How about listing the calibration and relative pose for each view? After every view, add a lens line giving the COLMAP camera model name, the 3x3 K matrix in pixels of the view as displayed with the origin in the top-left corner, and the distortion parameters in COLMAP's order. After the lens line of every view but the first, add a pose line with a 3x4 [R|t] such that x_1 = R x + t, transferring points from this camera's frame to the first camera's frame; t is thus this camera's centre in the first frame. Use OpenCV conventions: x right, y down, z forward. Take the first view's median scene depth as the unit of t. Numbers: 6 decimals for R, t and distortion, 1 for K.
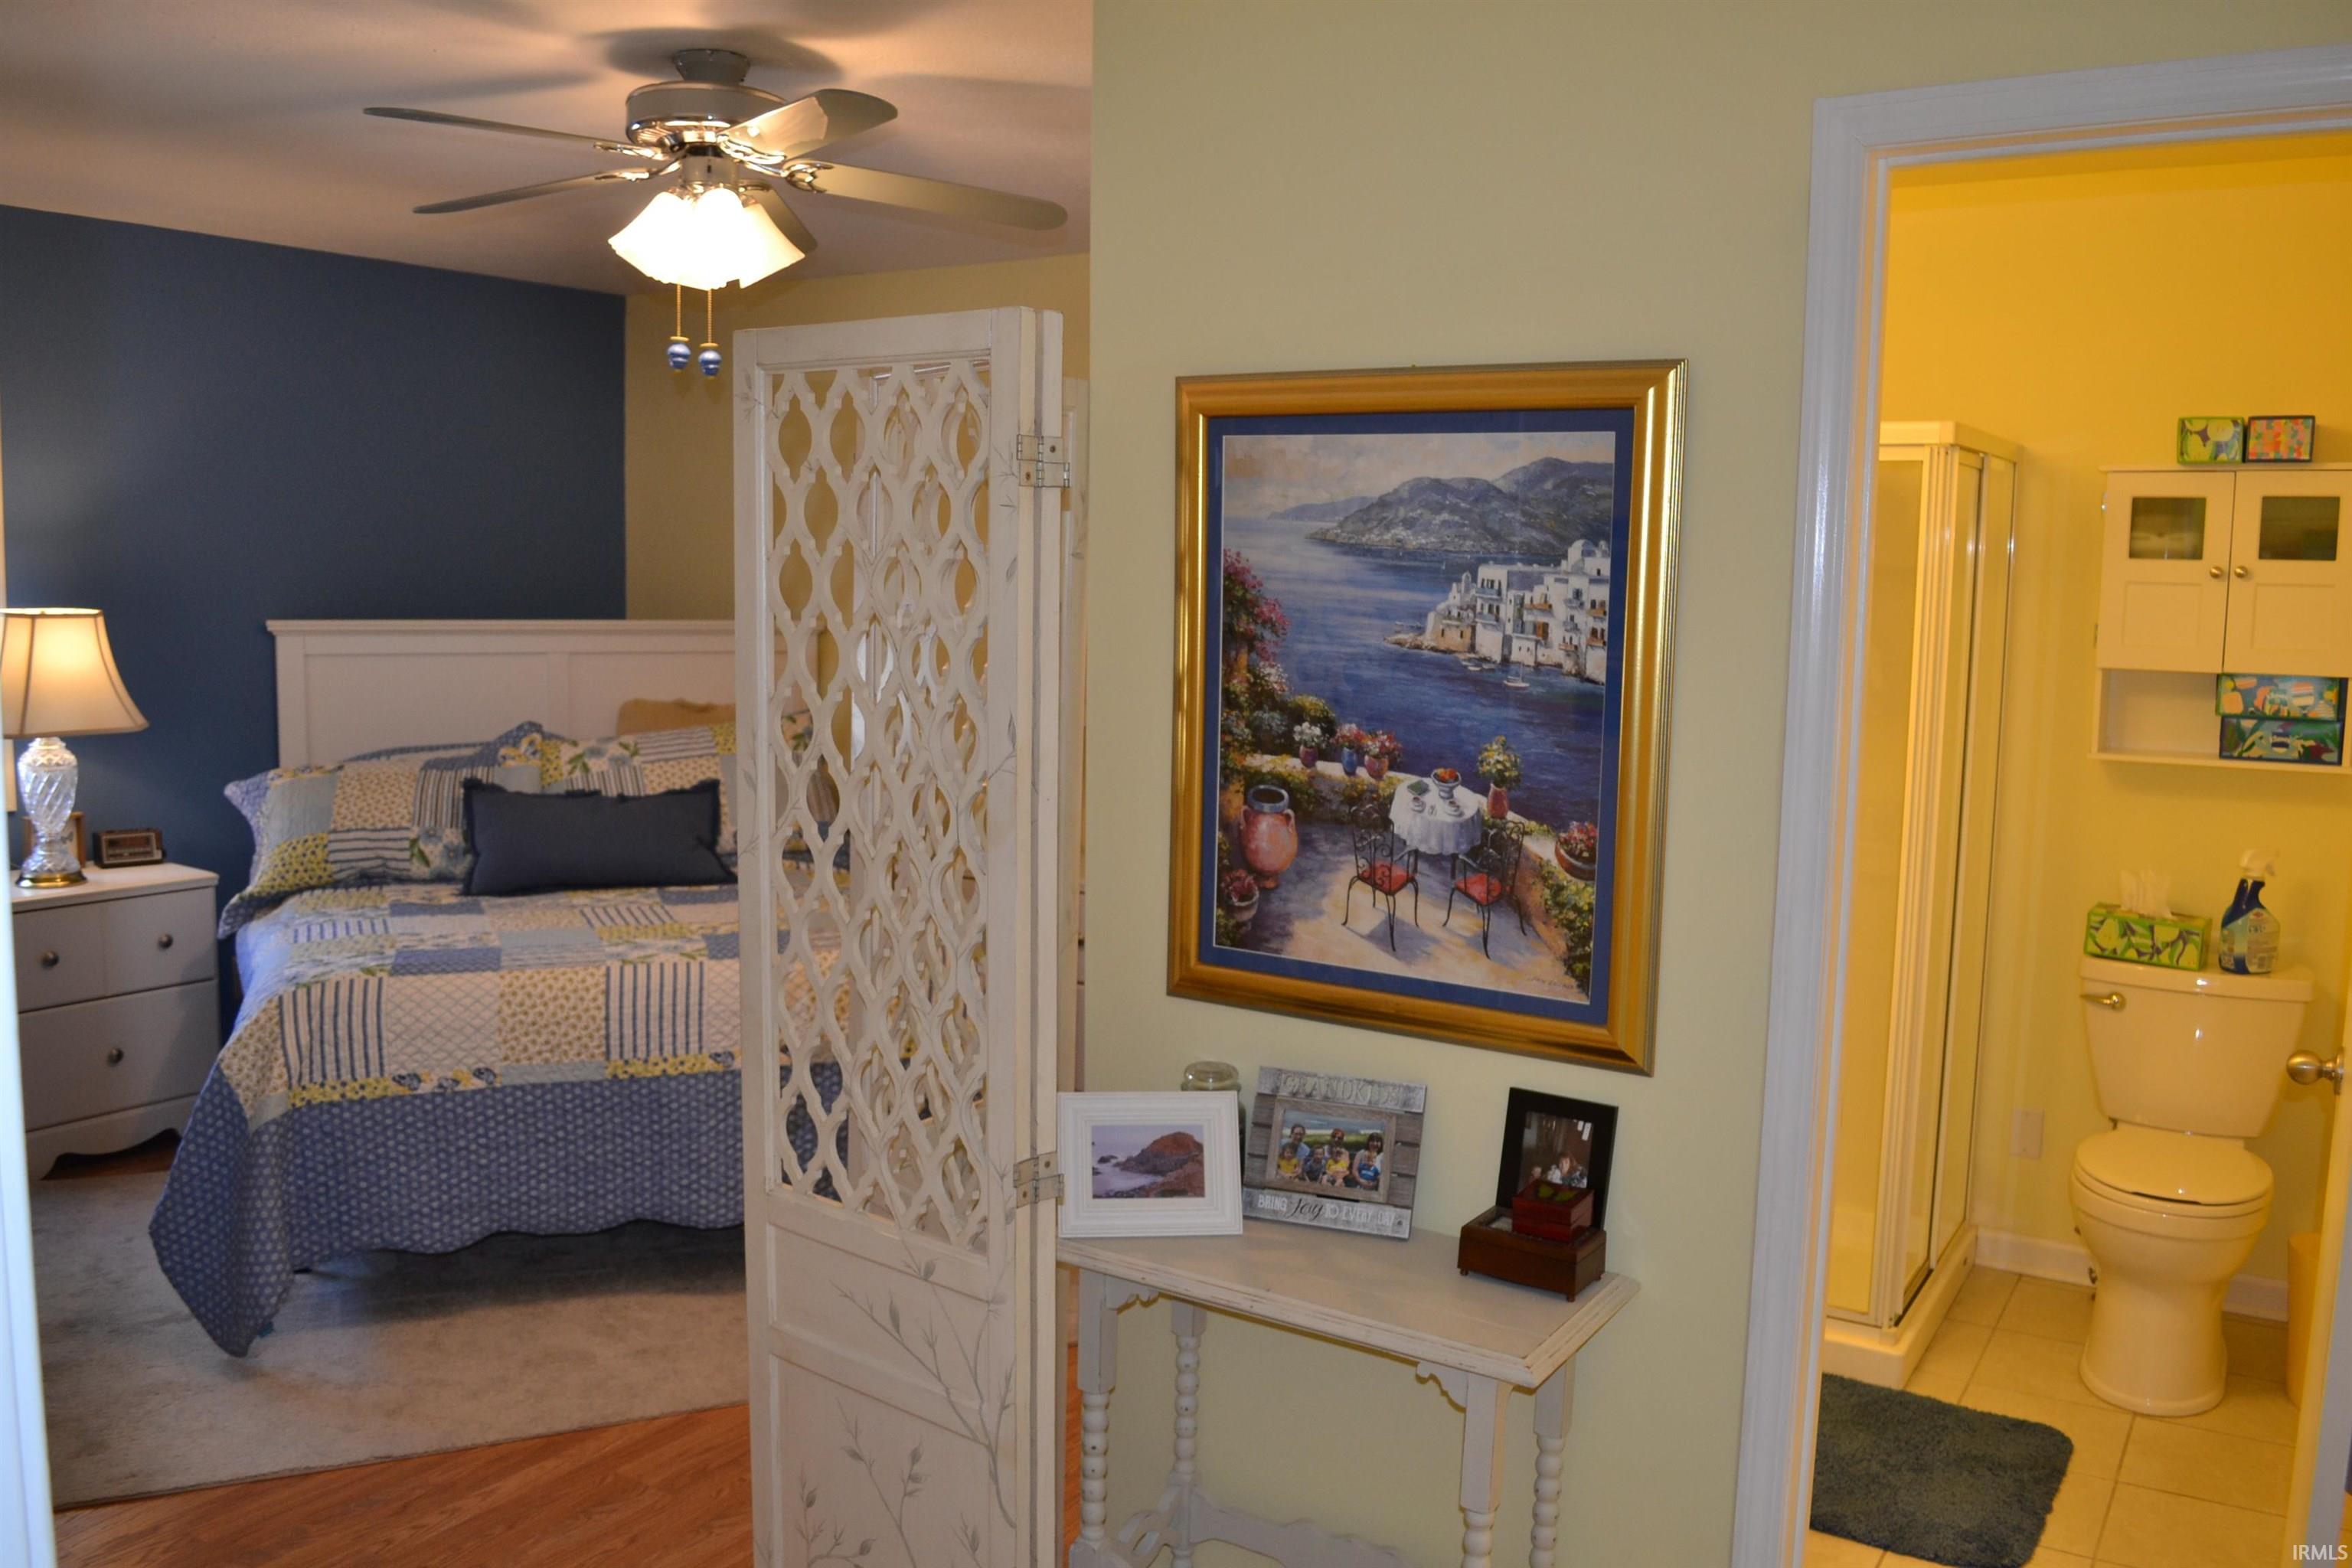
lens RADIAL K [[1929.8, 0, 1132.9], [0, 1929.8, 776.9], [0, 0, 1]] dist [-0.050147, -0.000811]
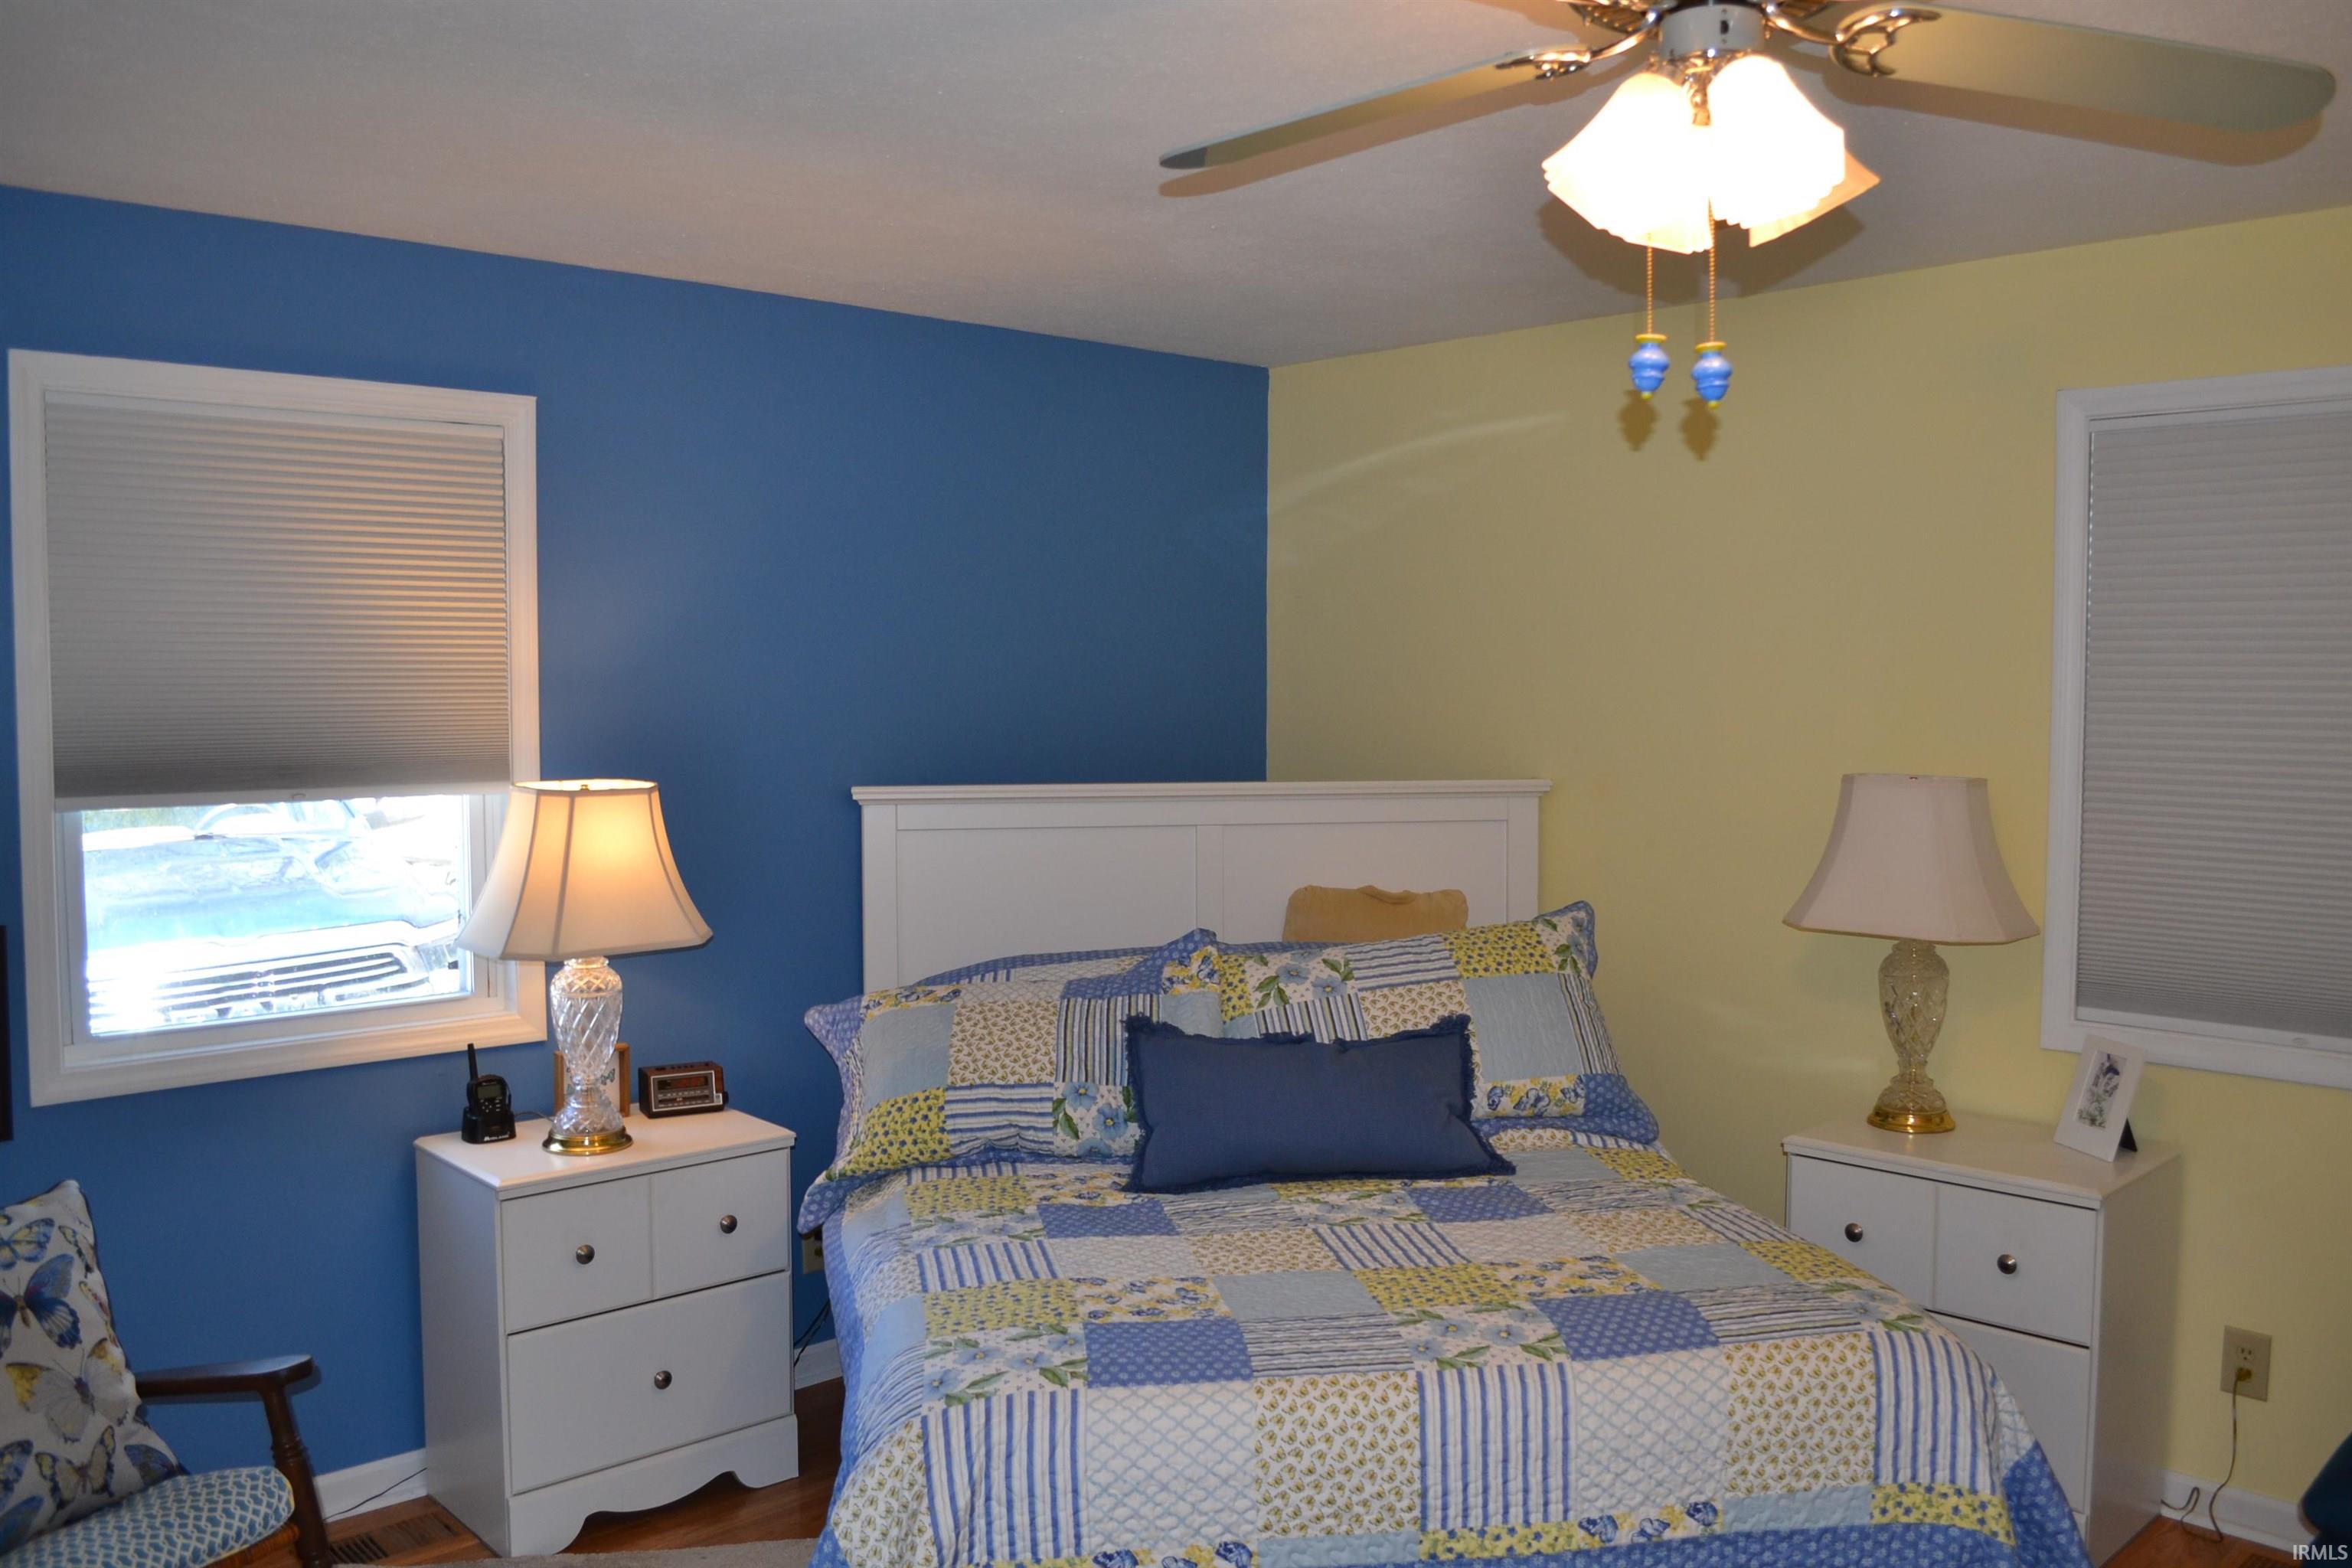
lens RADIAL K [[1918.8, 0, 1176.0], [0, 1918.8, 784.0], [0, 0, 1]] dist [-0.056348, 0.002641]
pose [[0.976103, -0.004276, -0.217266, -0.184590], [-0.007922, 0.998442, -0.055243, -0.048601], [0.217164, 0.055644, 0.974548, 0.319112]]
